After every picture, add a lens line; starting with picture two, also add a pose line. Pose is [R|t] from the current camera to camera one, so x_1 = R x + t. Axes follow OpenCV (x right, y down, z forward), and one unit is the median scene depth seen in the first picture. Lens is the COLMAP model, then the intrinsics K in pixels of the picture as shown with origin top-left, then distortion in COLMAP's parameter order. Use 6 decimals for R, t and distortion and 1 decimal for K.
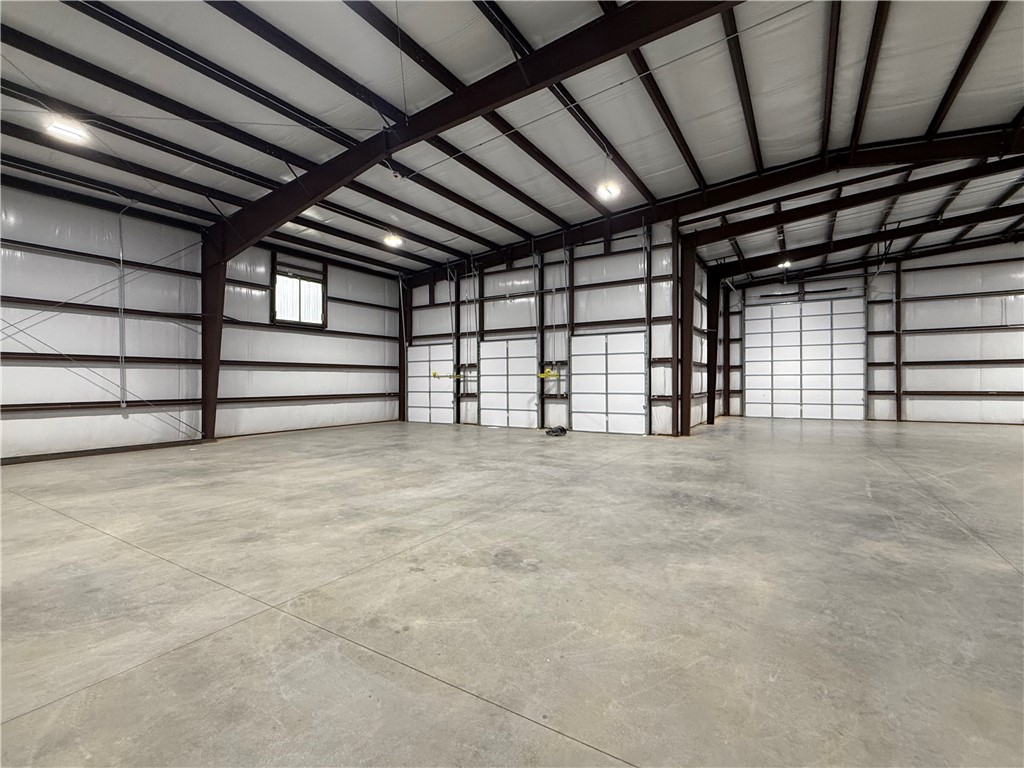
lens RADIAL K [[453.7, 0, 515.1], [0, 453.7, 381.9], [0, 0, 1]] dist [-0.000723, 0.002350]
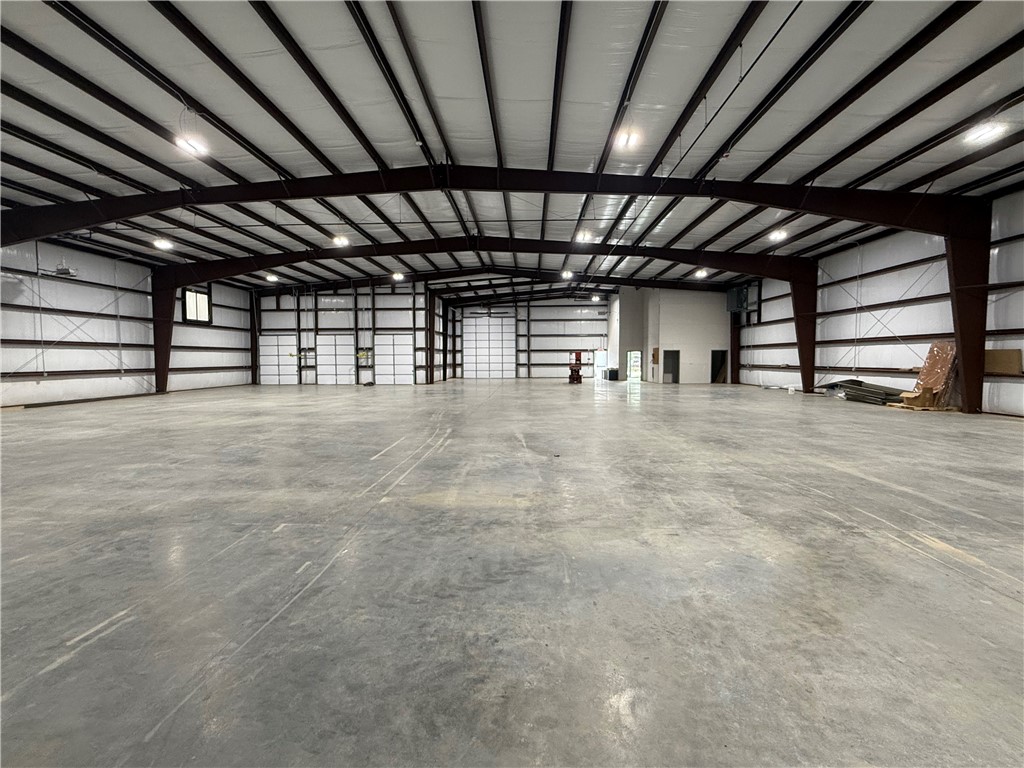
lens RADIAL K [[453.7, 0, 504.0], [0, 453.7, 387.9], [0, 0, 1]] dist [-0.000723, 0.002350]
pose [[0.873916, -0.028983, 0.485211, -0.304768], [-0.001396, 0.998067, 0.062132, 0.002434], [-0.486074, -0.054976, 0.872187, -0.864060]]
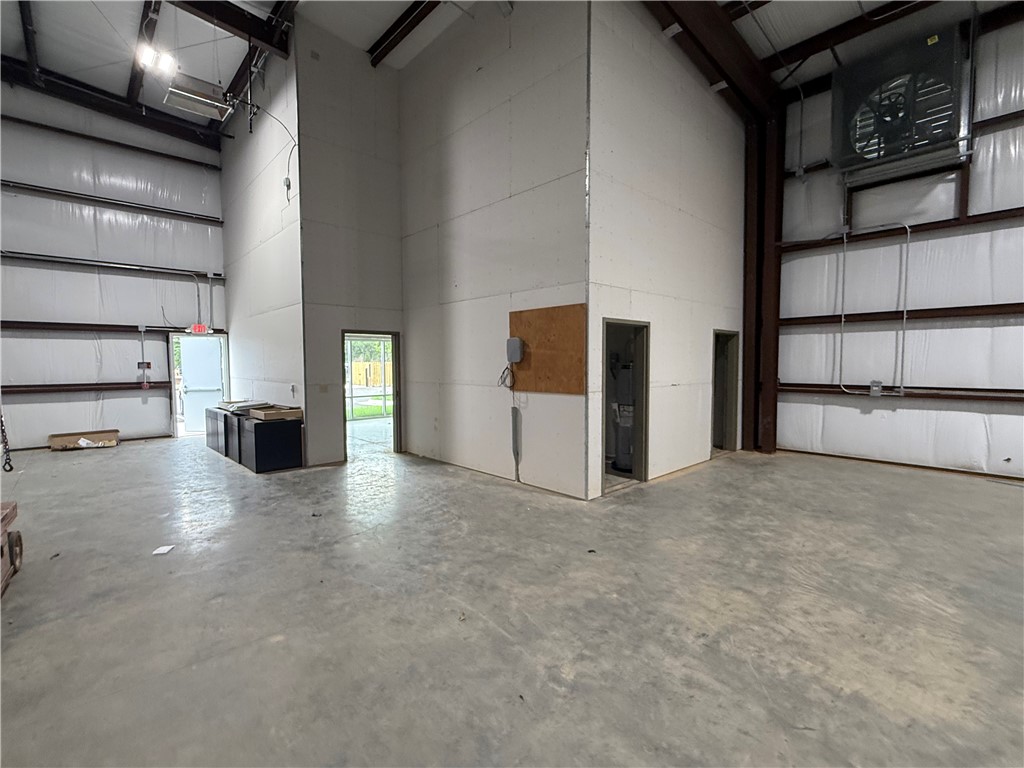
lens RADIAL K [[453.7, 0, 512.4], [0, 453.7, 382.3], [0, 0, 1]] dist [-0.000723, 0.002350]
pose [[0.250465, -0.048855, 0.966892, 0.746859], [0.003147, 0.998762, 0.049650, -0.006657], [-0.968121, -0.009393, 0.250308, 0.341563]]
